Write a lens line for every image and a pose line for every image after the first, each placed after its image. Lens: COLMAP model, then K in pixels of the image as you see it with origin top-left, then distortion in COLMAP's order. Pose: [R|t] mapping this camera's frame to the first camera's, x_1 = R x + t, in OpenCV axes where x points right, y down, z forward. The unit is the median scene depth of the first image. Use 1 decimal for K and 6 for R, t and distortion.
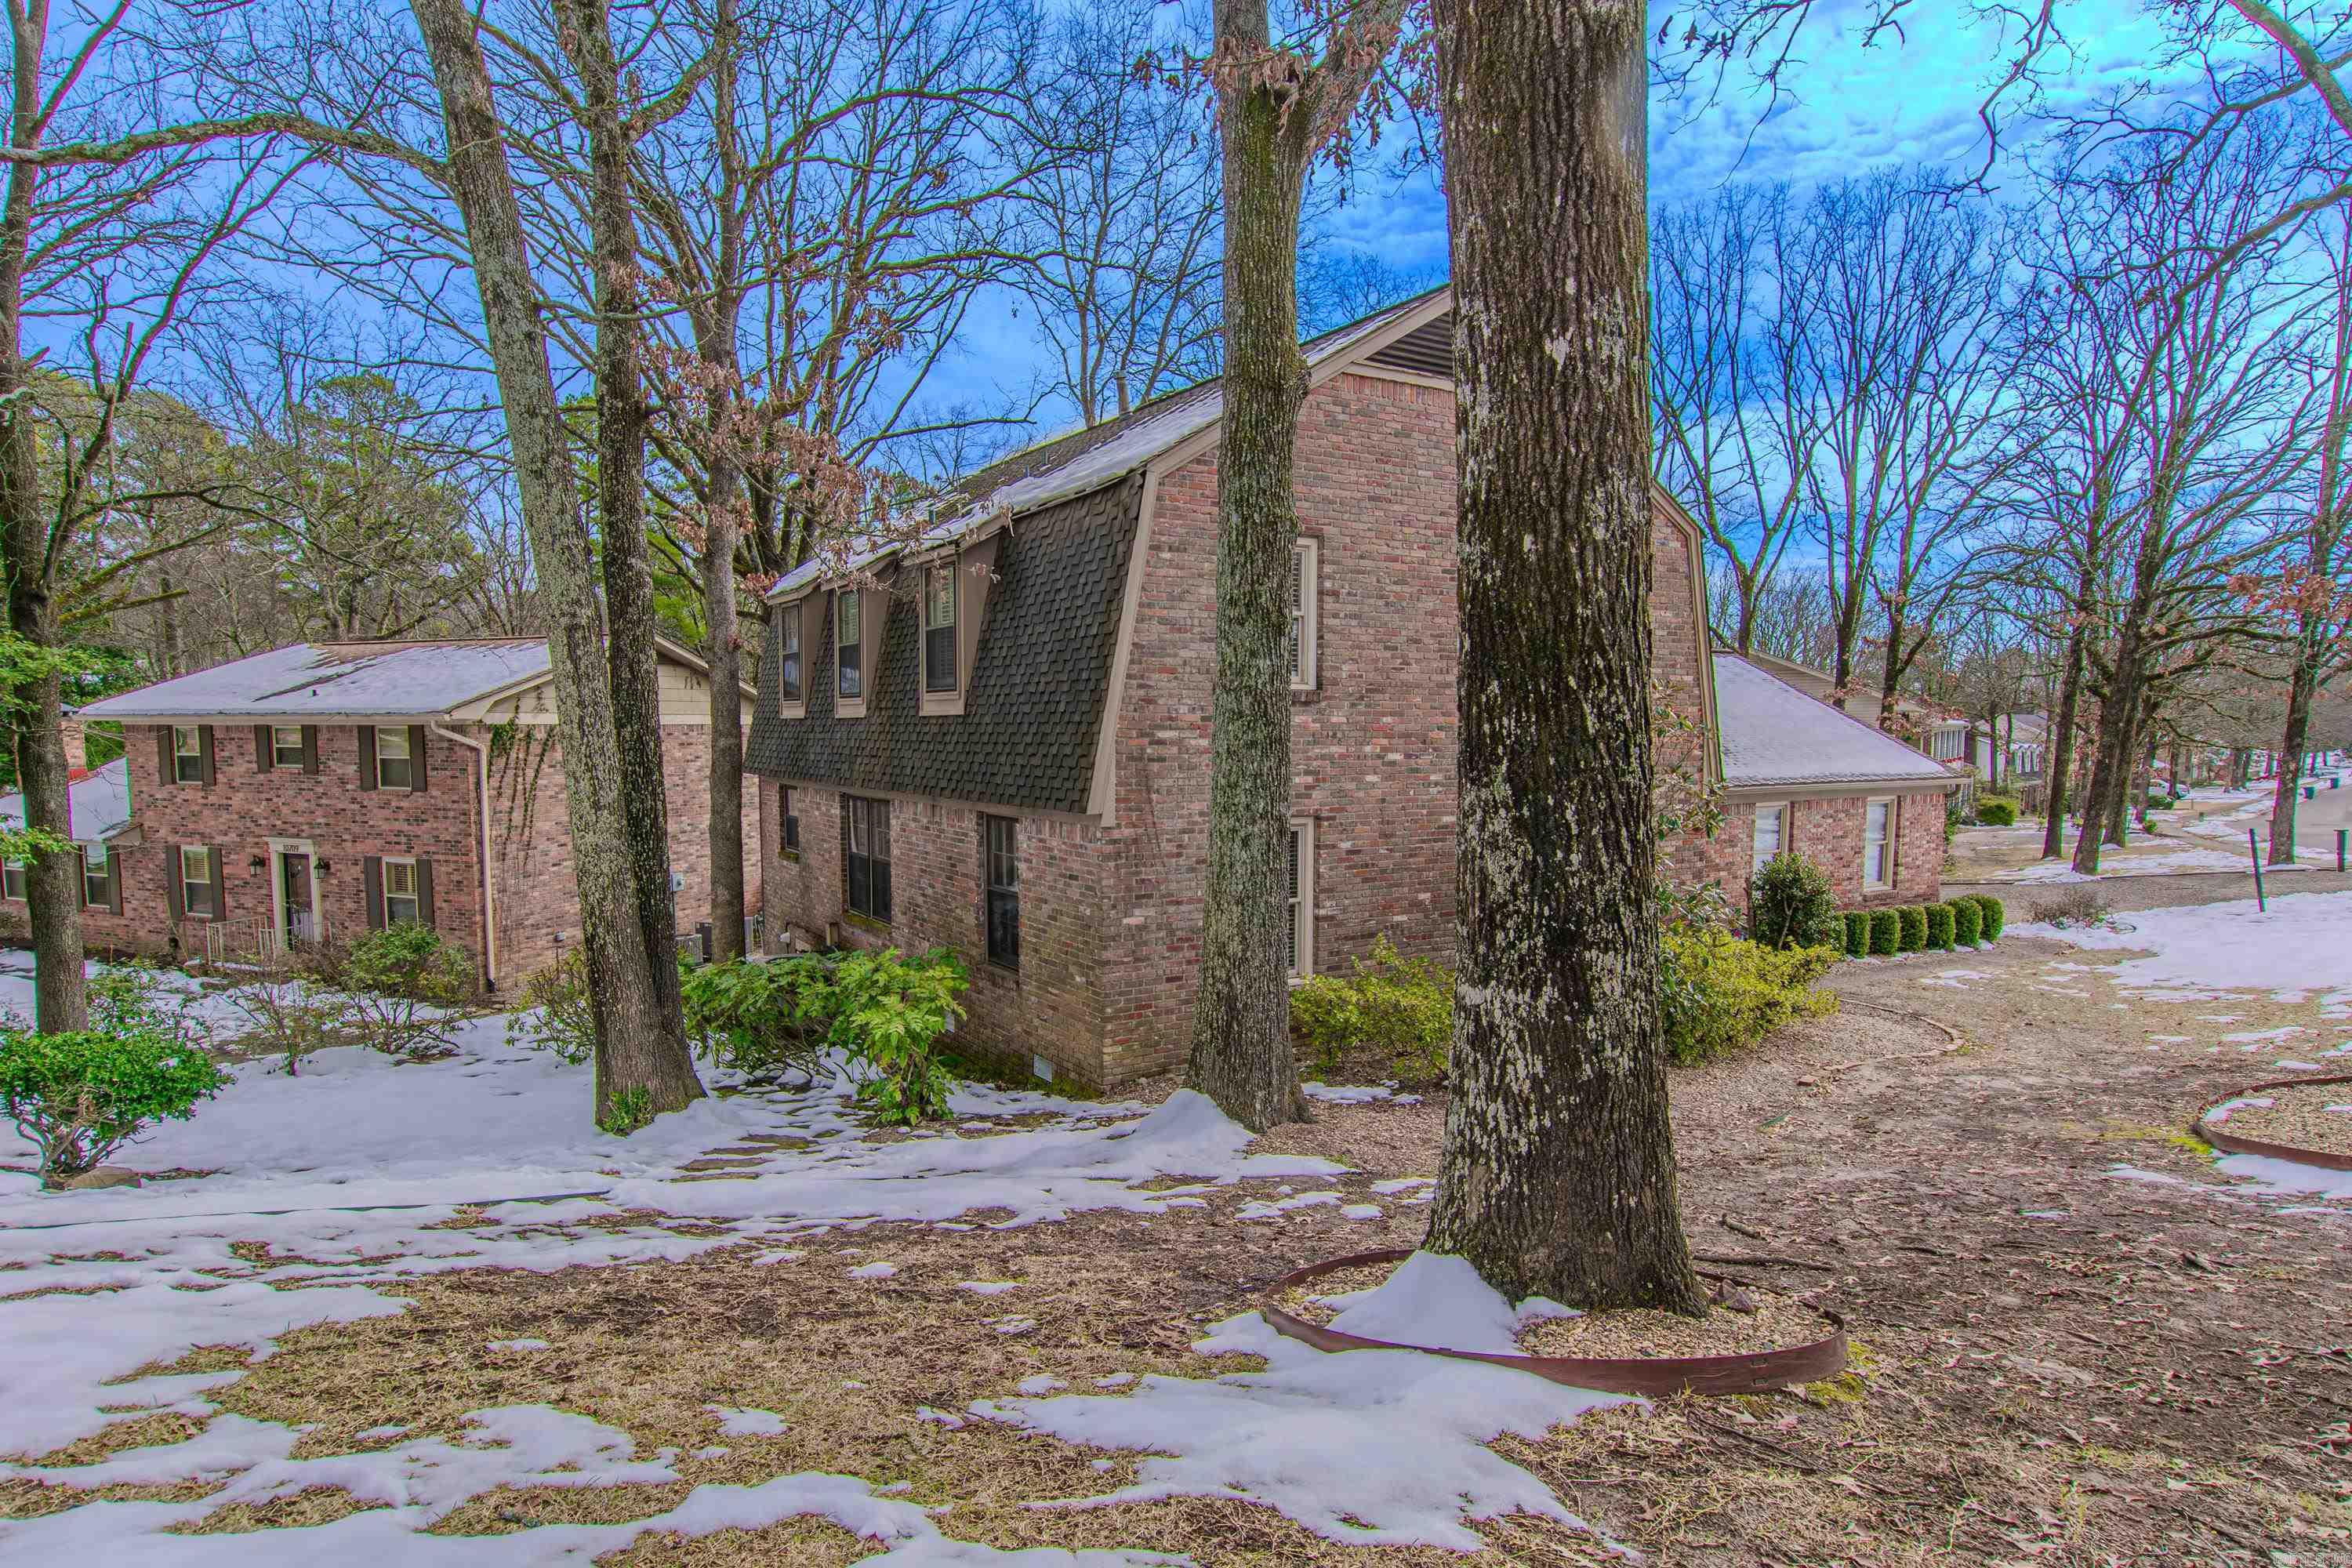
lens RADIAL K [[1271.3, 0, 1163.0], [0, 1271.3, 782.6], [0, 0, 1]] dist [-0.004886, -0.000429]
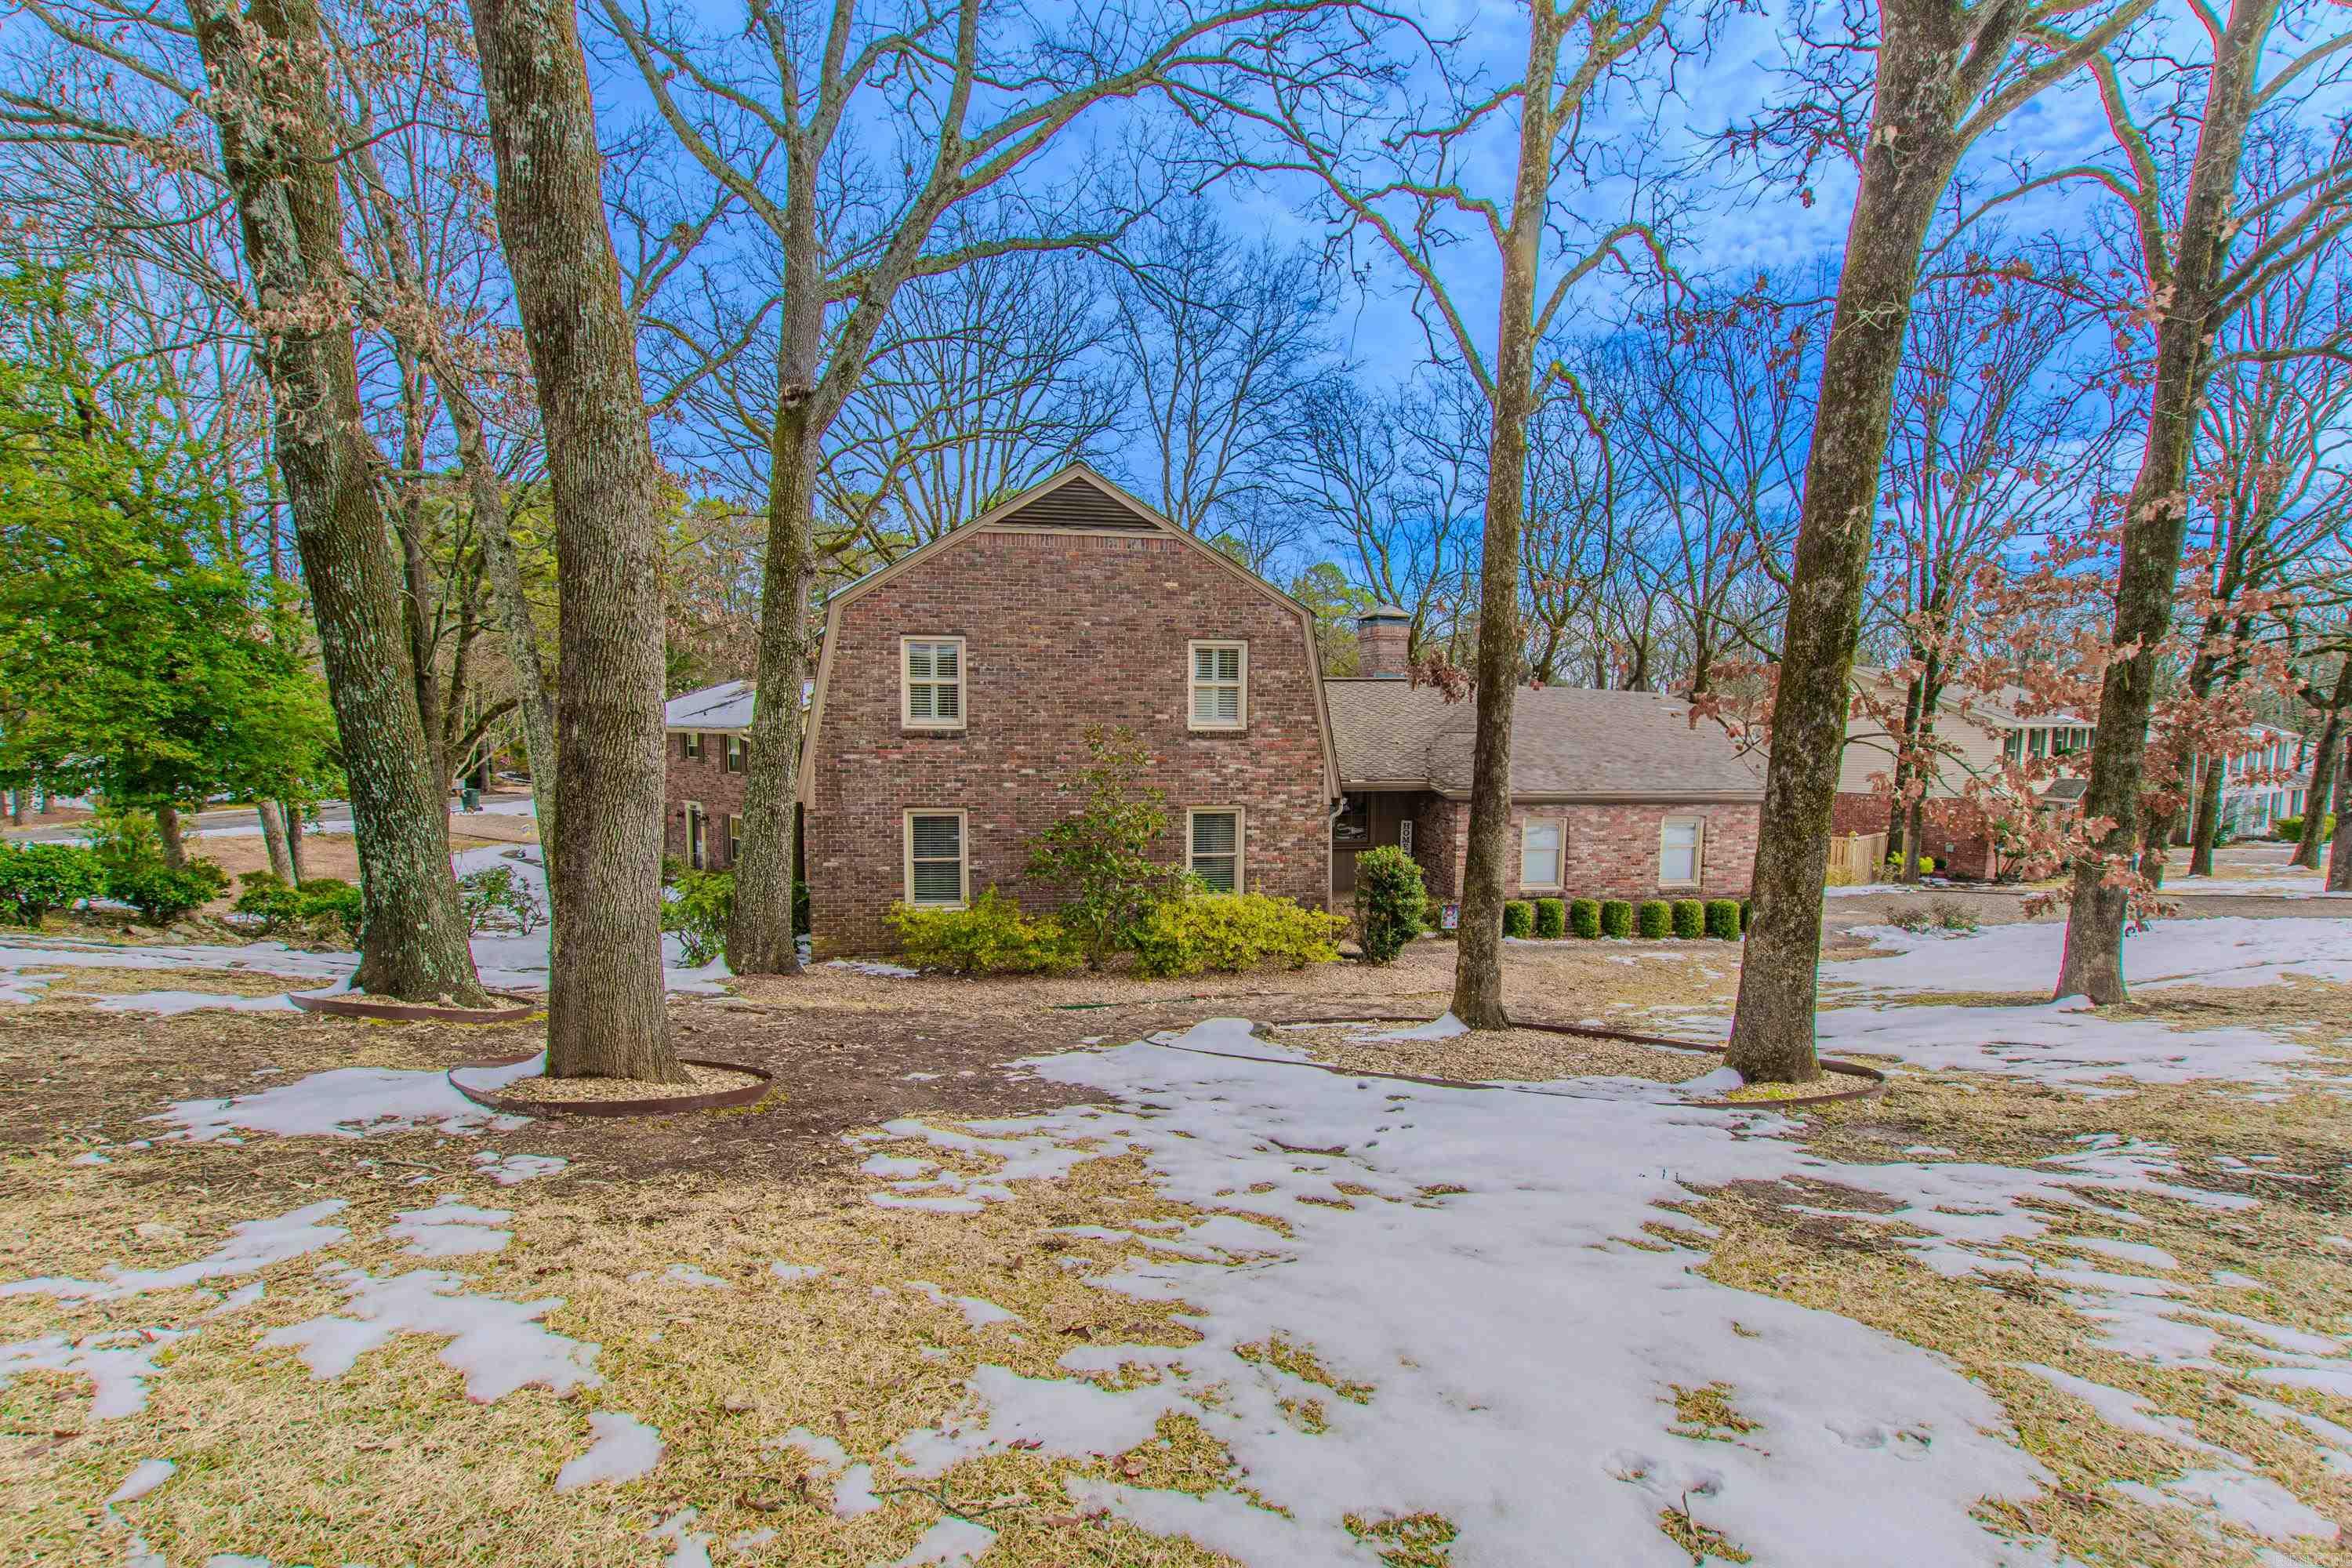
lens RADIAL K [[1032.9, 0, 1181.9], [0, 1032.9, 777.4], [0, 0, 1]] dist [0.002500, -0.001871]
pose [[0.940400, 0.022951, -0.339295, 0.786725], [-0.021098, 0.999736, 0.009149, -0.028159], [0.339415, -0.001445, 0.940636, -0.134978]]
